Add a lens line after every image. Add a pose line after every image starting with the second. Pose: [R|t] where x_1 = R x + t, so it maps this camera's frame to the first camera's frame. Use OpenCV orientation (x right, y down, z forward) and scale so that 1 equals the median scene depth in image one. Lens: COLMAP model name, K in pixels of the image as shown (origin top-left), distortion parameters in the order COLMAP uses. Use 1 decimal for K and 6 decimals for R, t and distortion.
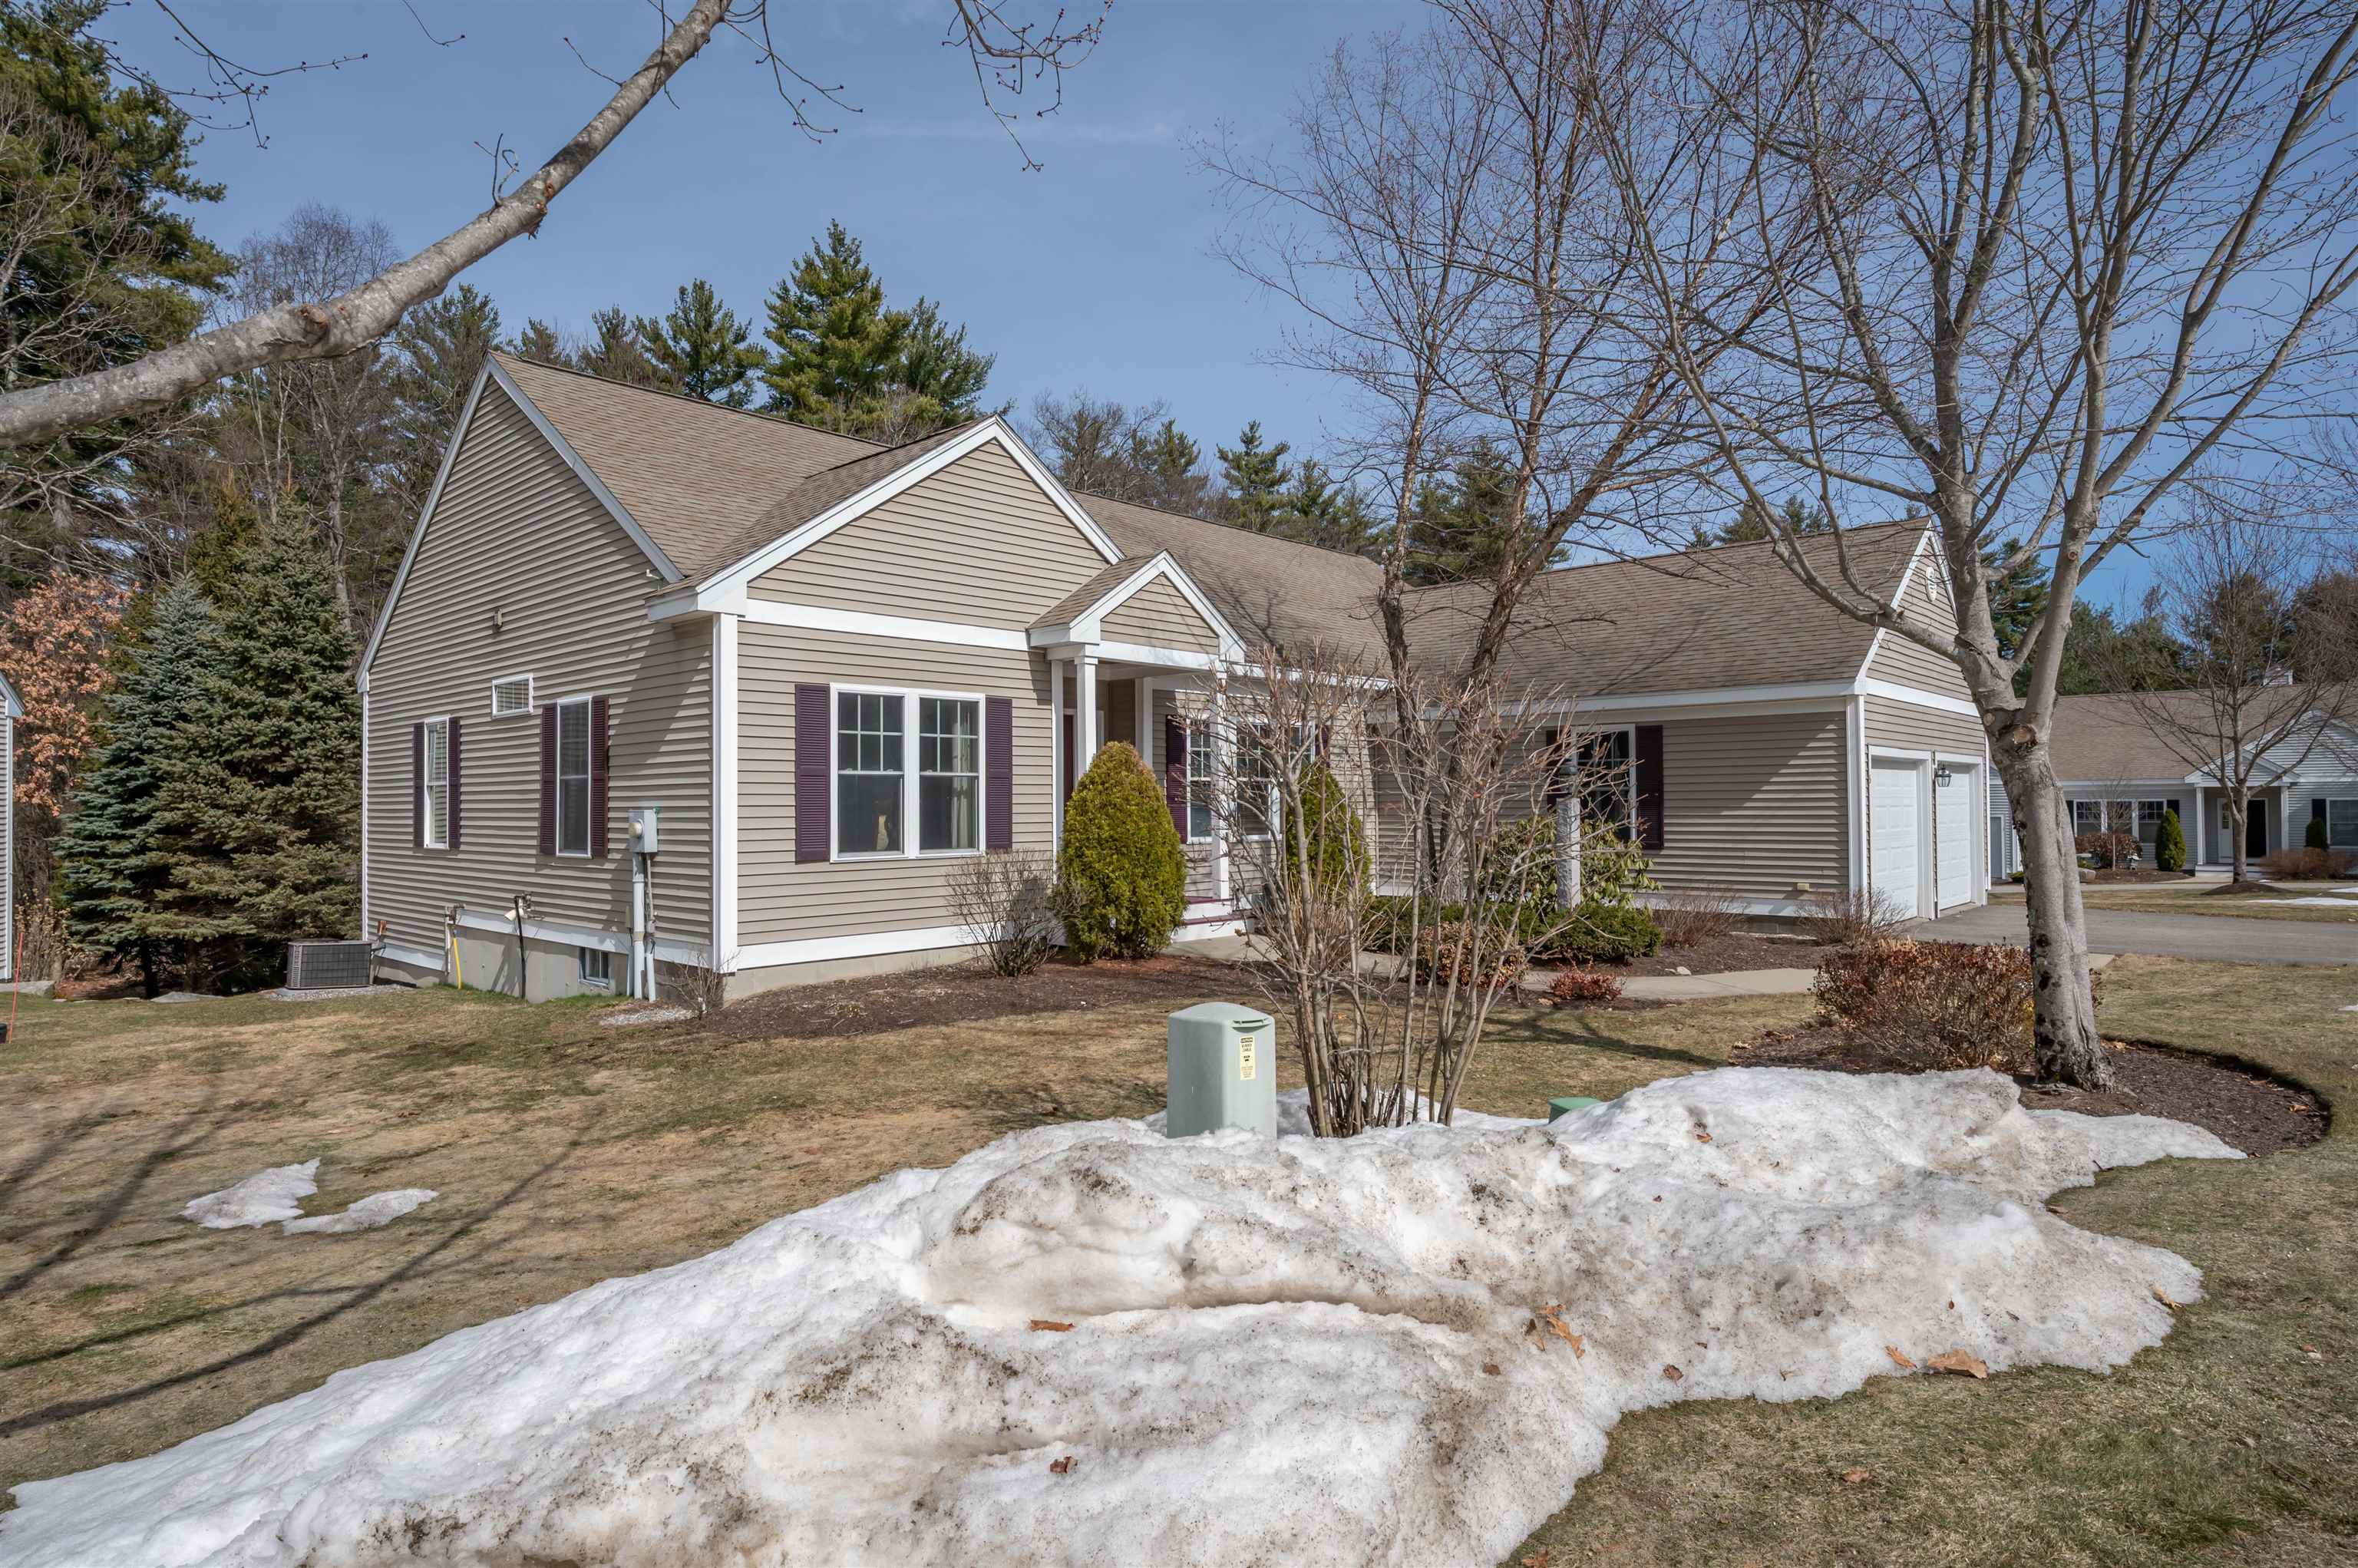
lens RADIAL K [[1251.5, 0, 1172.2], [0, 1251.5, 782.2], [0, 0, 1]] dist [0.003654, 0.000118]
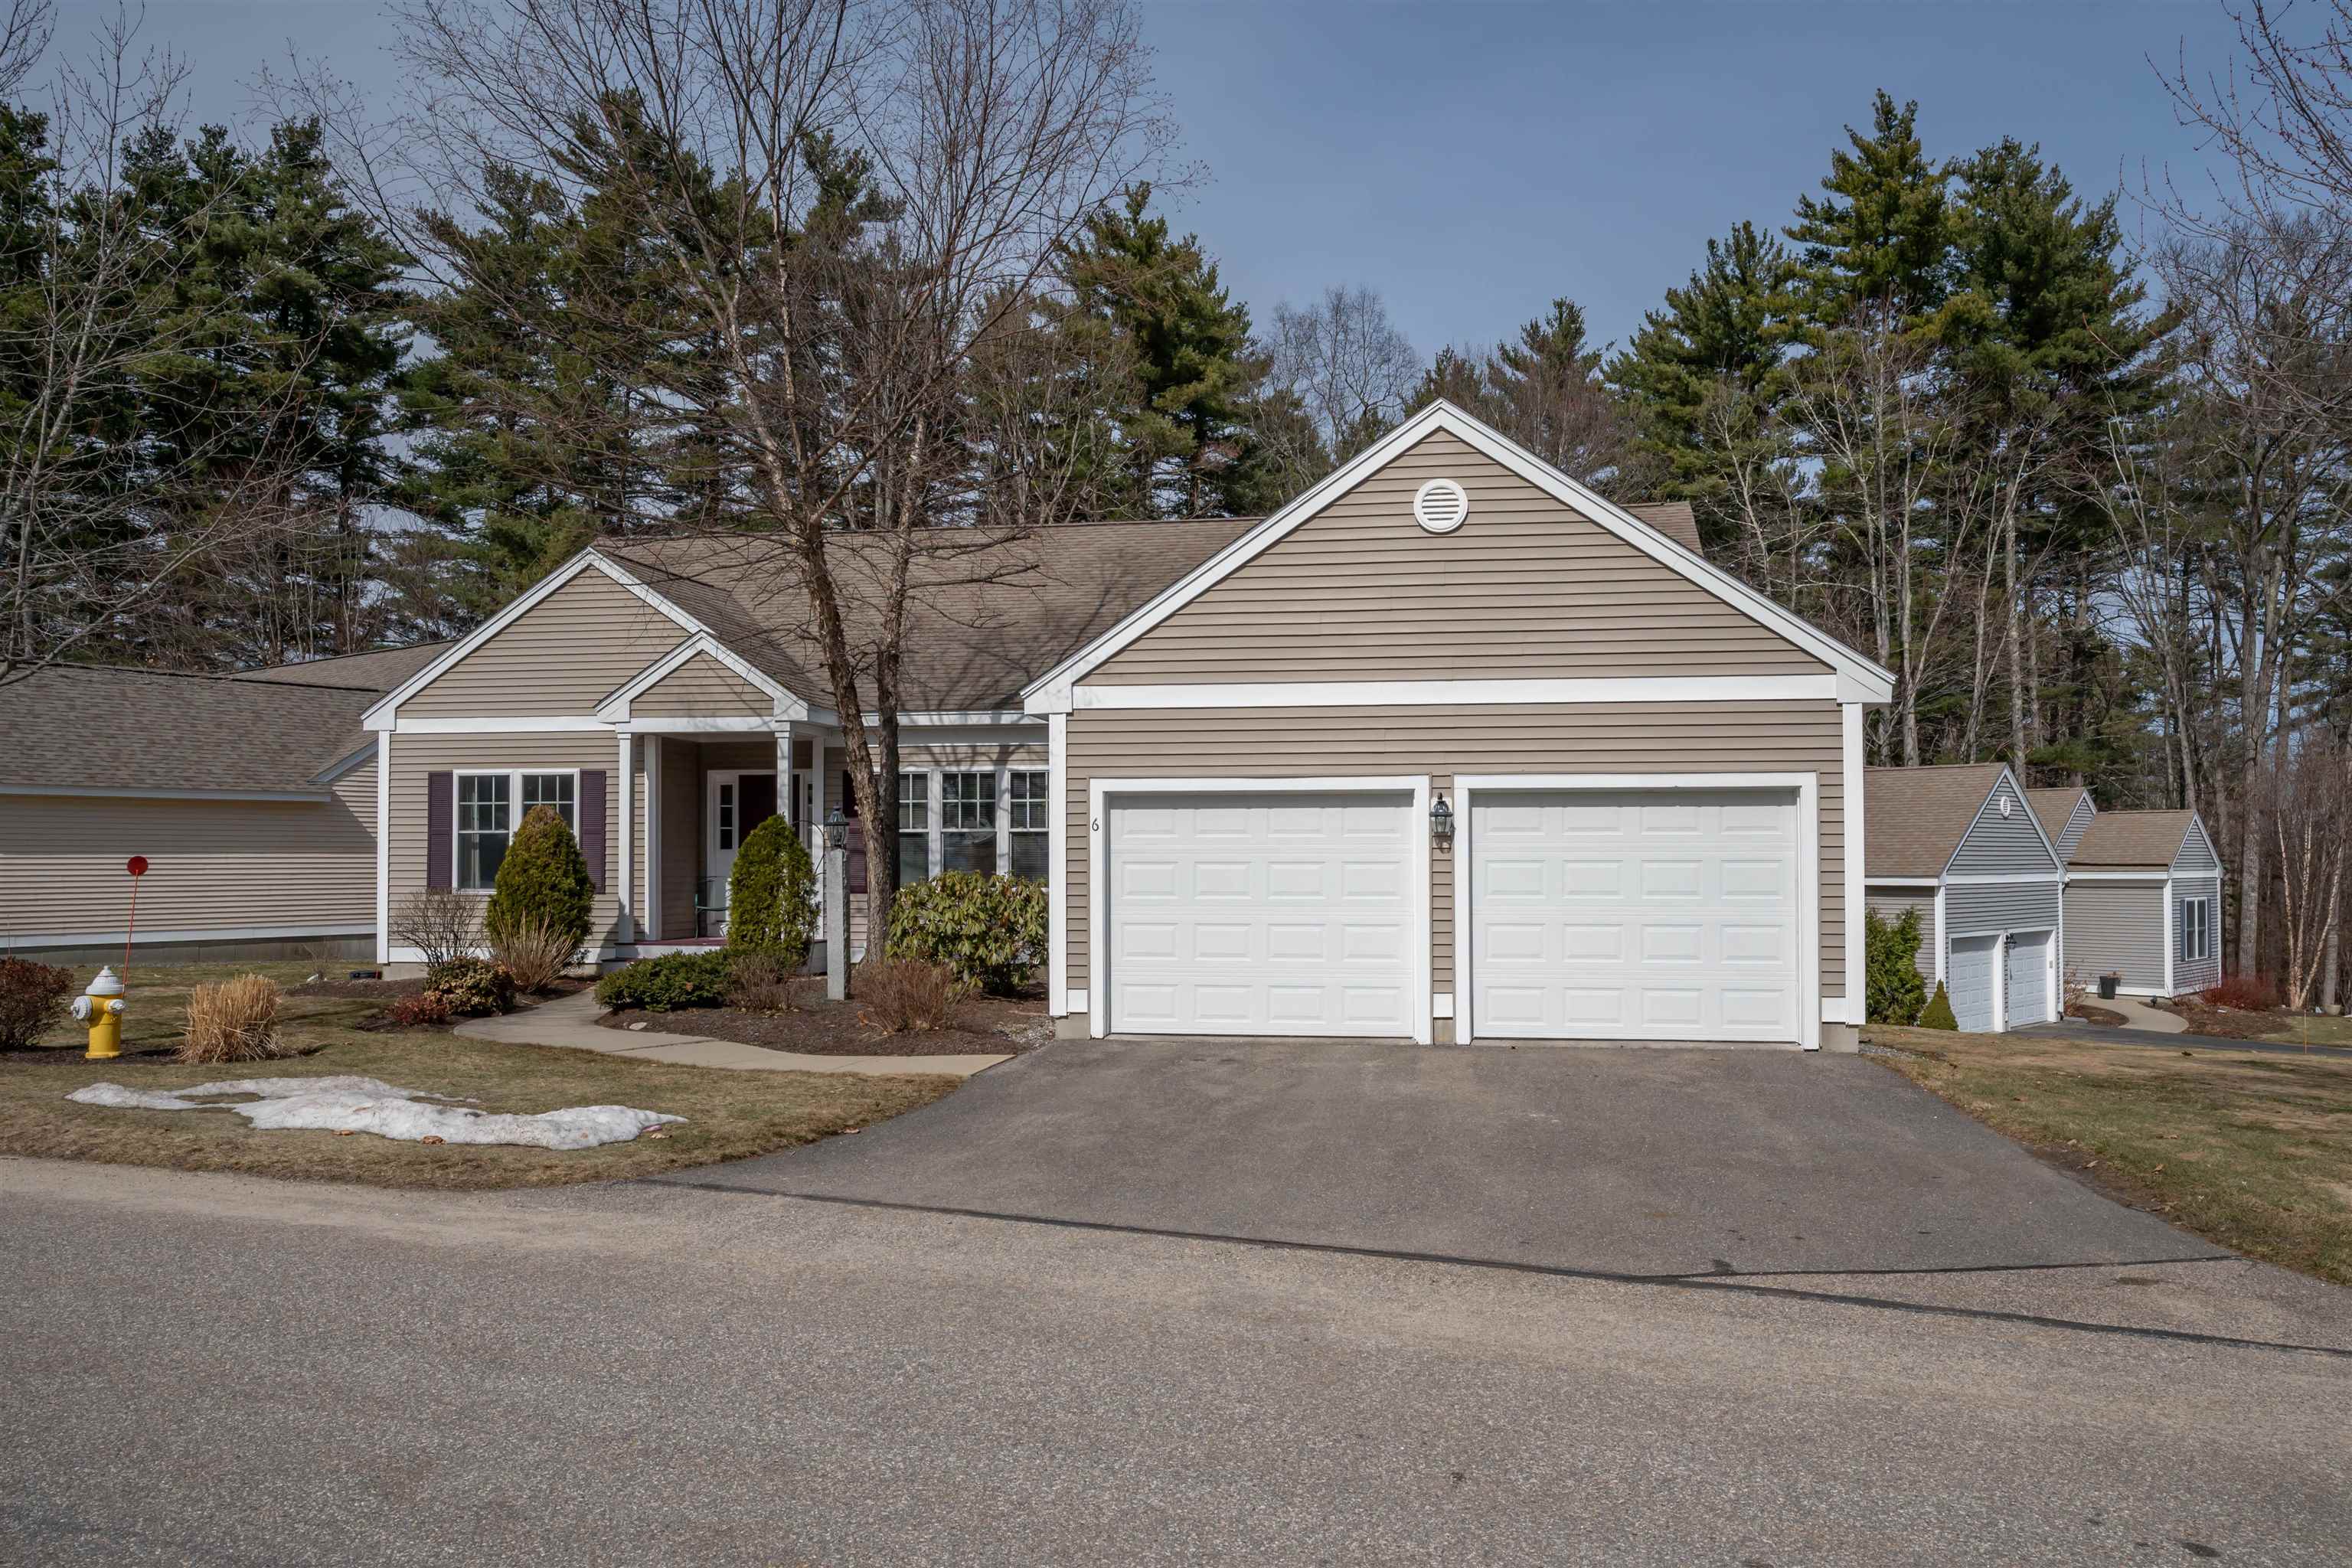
lens RADIAL K [[1623.5, 0, 1193.4], [0, 1623.5, 786.6], [0, 0, 1]] dist [-0.003477, 0.005463]
pose [[0.550096, -0.030893, -0.834530, 1.641364], [0.006215, 0.999439, -0.032901, 0.006426], [0.835079, 0.012912, 0.549979, 0.639169]]
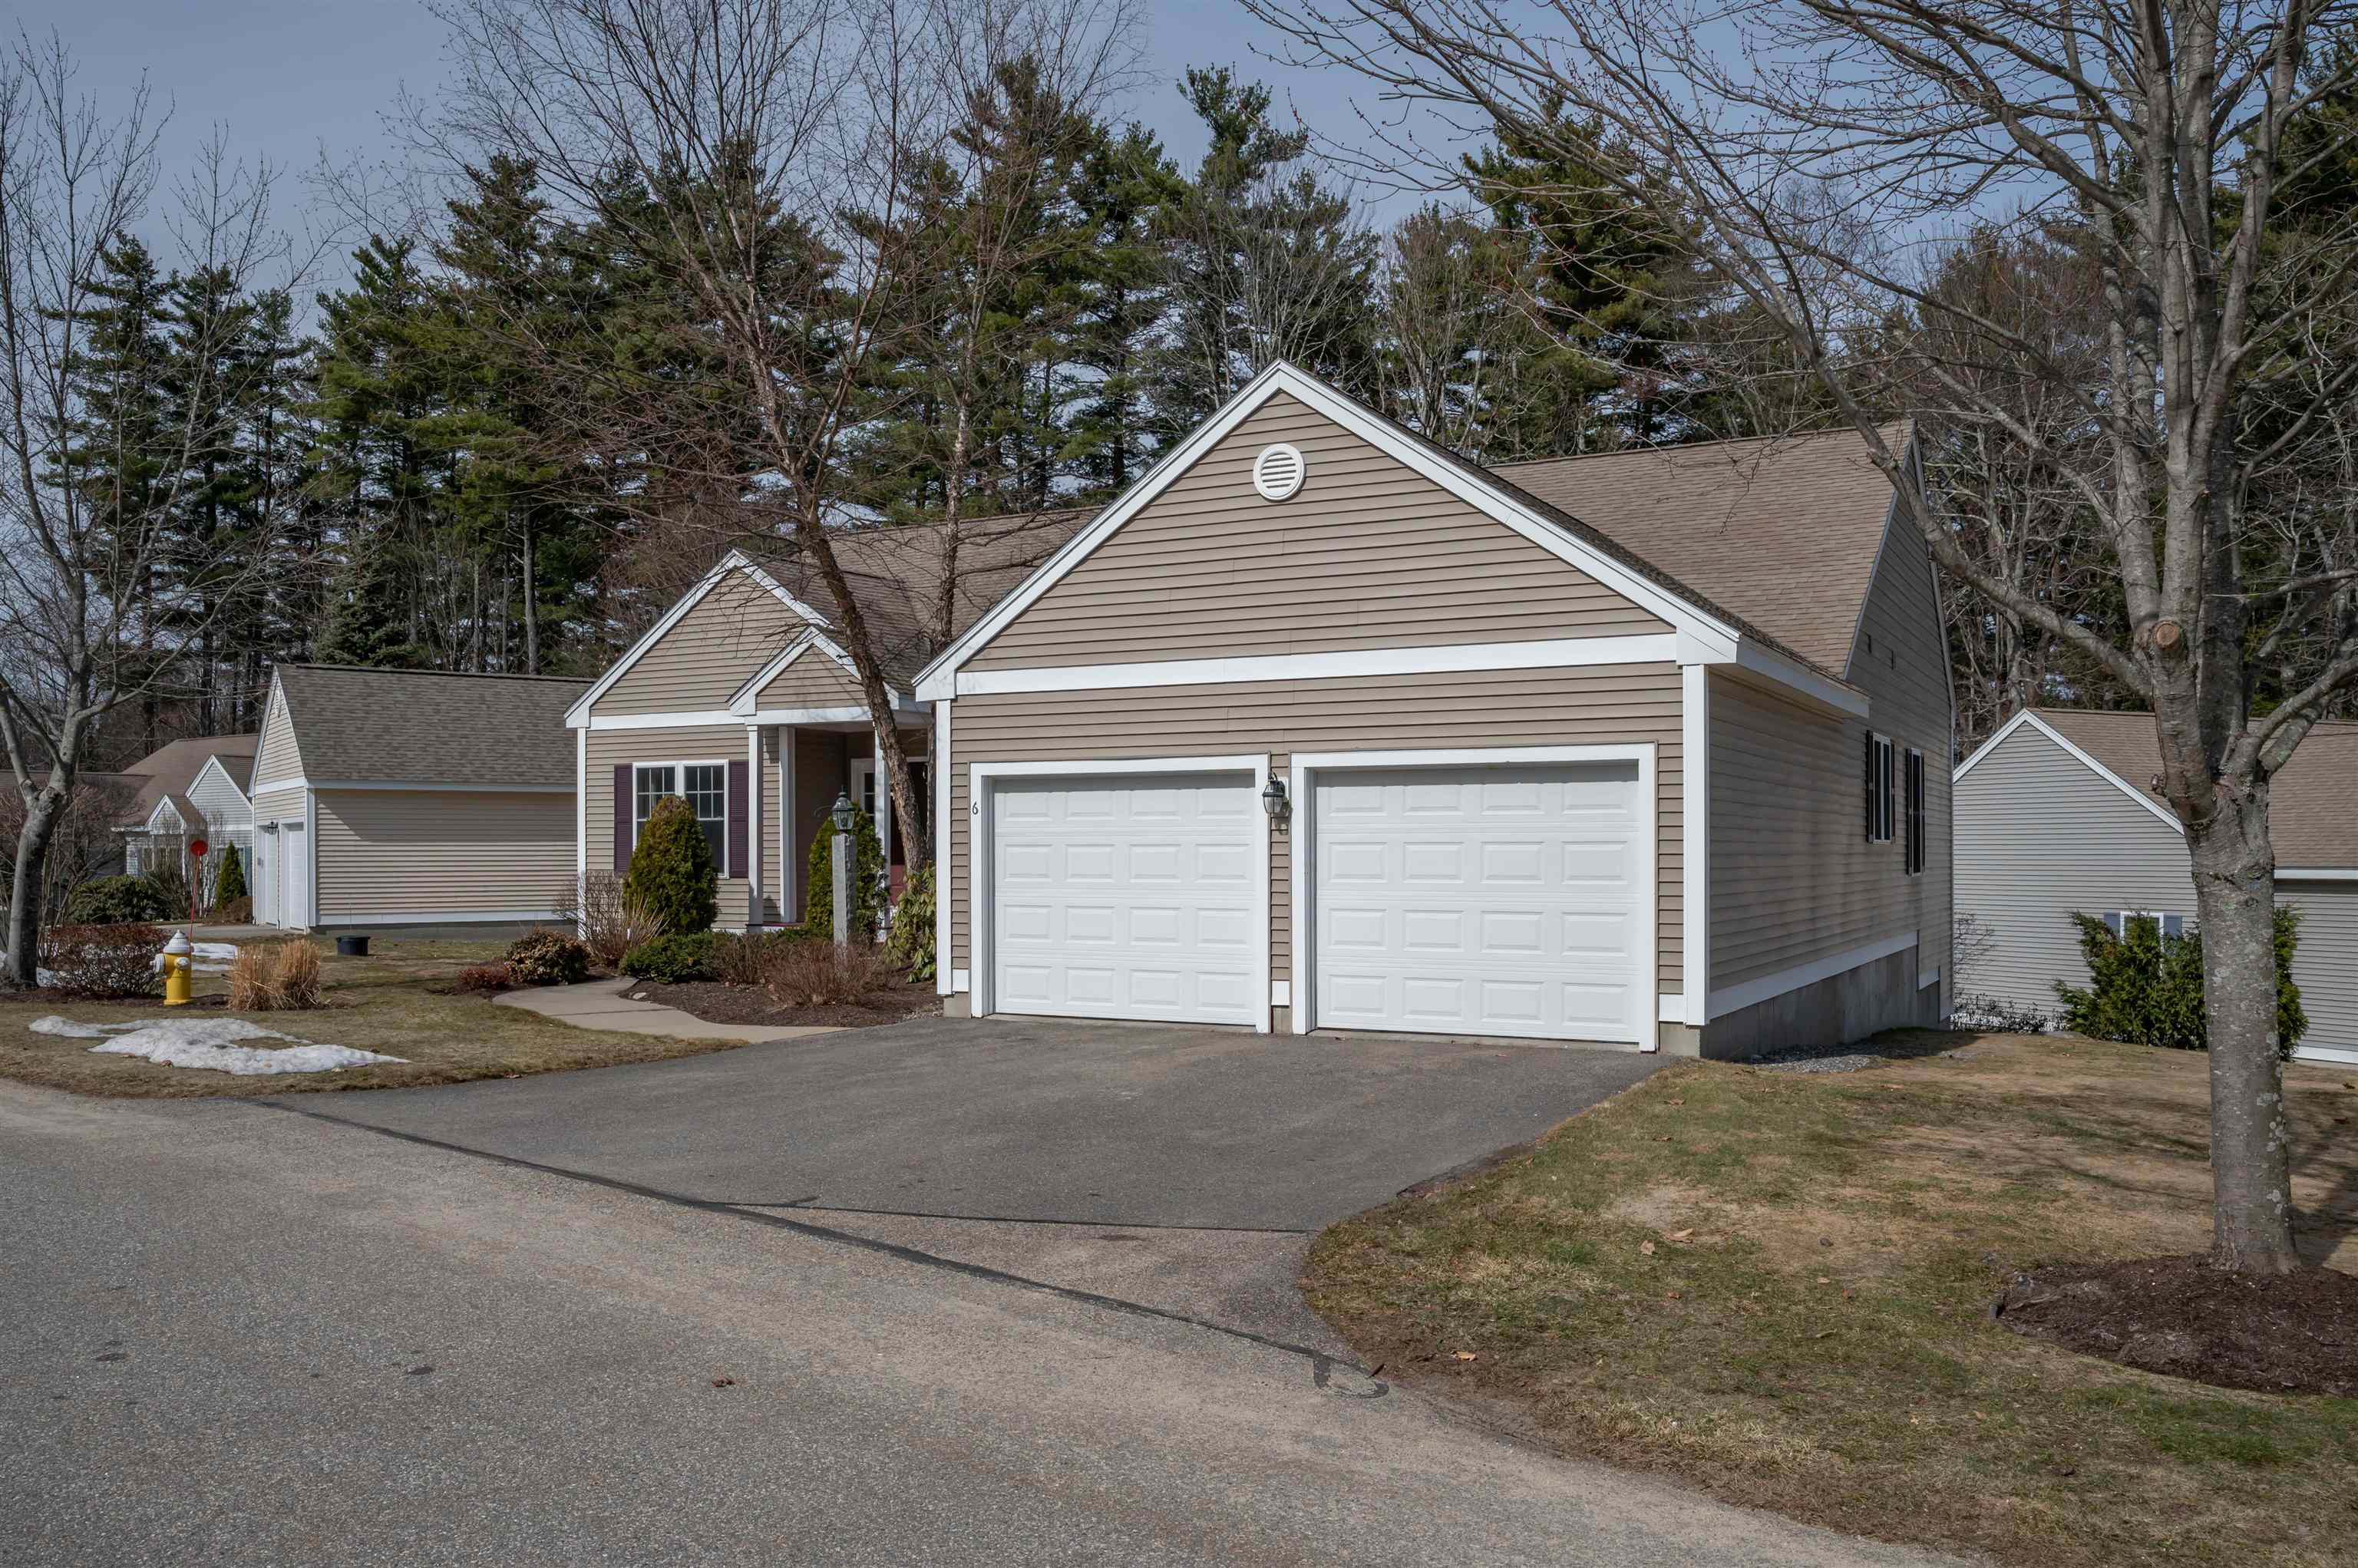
lens RADIAL K [[1817.8, 0, 1164.0], [0, 1817.8, 802.0], [0, 0, 1]] dist [-0.000471, 0.004444]
pose [[0.238863, -0.019253, -0.970862, 1.945762], [0.009532, 0.999802, -0.017482, 0.014881], [0.971006, -0.005078, 0.238999, 1.028924]]
